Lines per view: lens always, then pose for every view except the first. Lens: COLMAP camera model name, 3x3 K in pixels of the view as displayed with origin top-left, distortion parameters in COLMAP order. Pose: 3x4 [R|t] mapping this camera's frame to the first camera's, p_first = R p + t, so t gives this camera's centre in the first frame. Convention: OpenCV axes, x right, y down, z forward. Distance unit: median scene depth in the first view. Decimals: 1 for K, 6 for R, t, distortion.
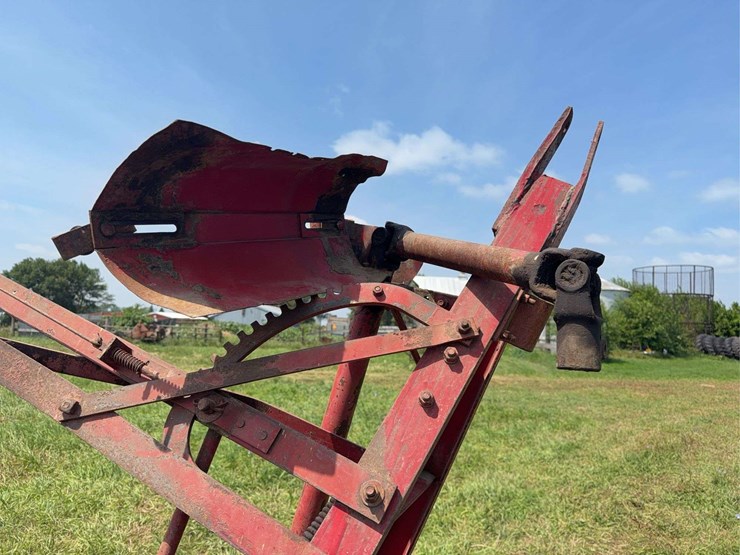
lens RADIAL K [[523.4, 0, 371.8], [0, 523.4, 279.7], [0, 0, 1]] dist [0.084798, -0.114374]
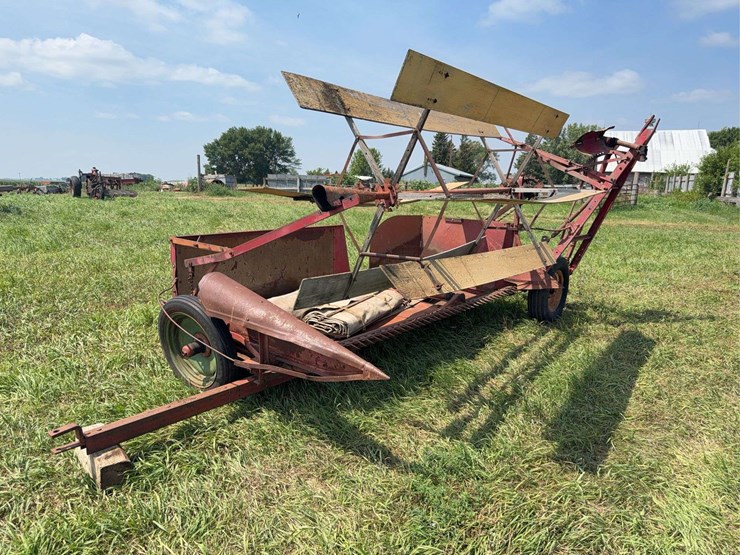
lens RADIAL K [[523.4, 0, 365.6], [0, 523.4, 281.2], [0, 0, 1]] dist [0.111082, -0.167991]
pose [[0.952879, 0.045664, -0.299894, -0.824797], [0.033836, 0.966437, 0.254667, -0.203666], [0.301458, -0.252814, 0.919352, -6.117589]]
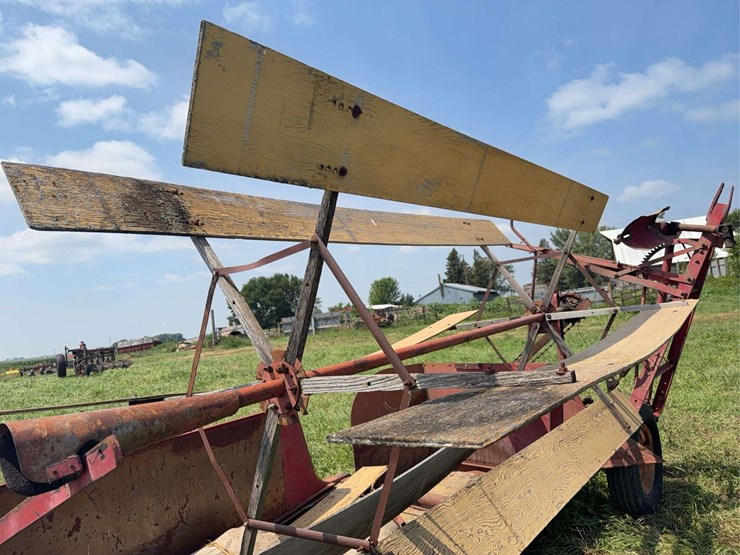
lens RADIAL K [[523.4, 0, 365.6], [0, 523.4, 281.2], [0, 0, 1]] dist [0.111082, -0.167991]
pose [[0.928473, -0.160449, -0.334953, -0.962996], [0.173685, 0.984753, 0.009733, -0.139166], [0.328285, -0.067213, 0.942185, -3.990312]]
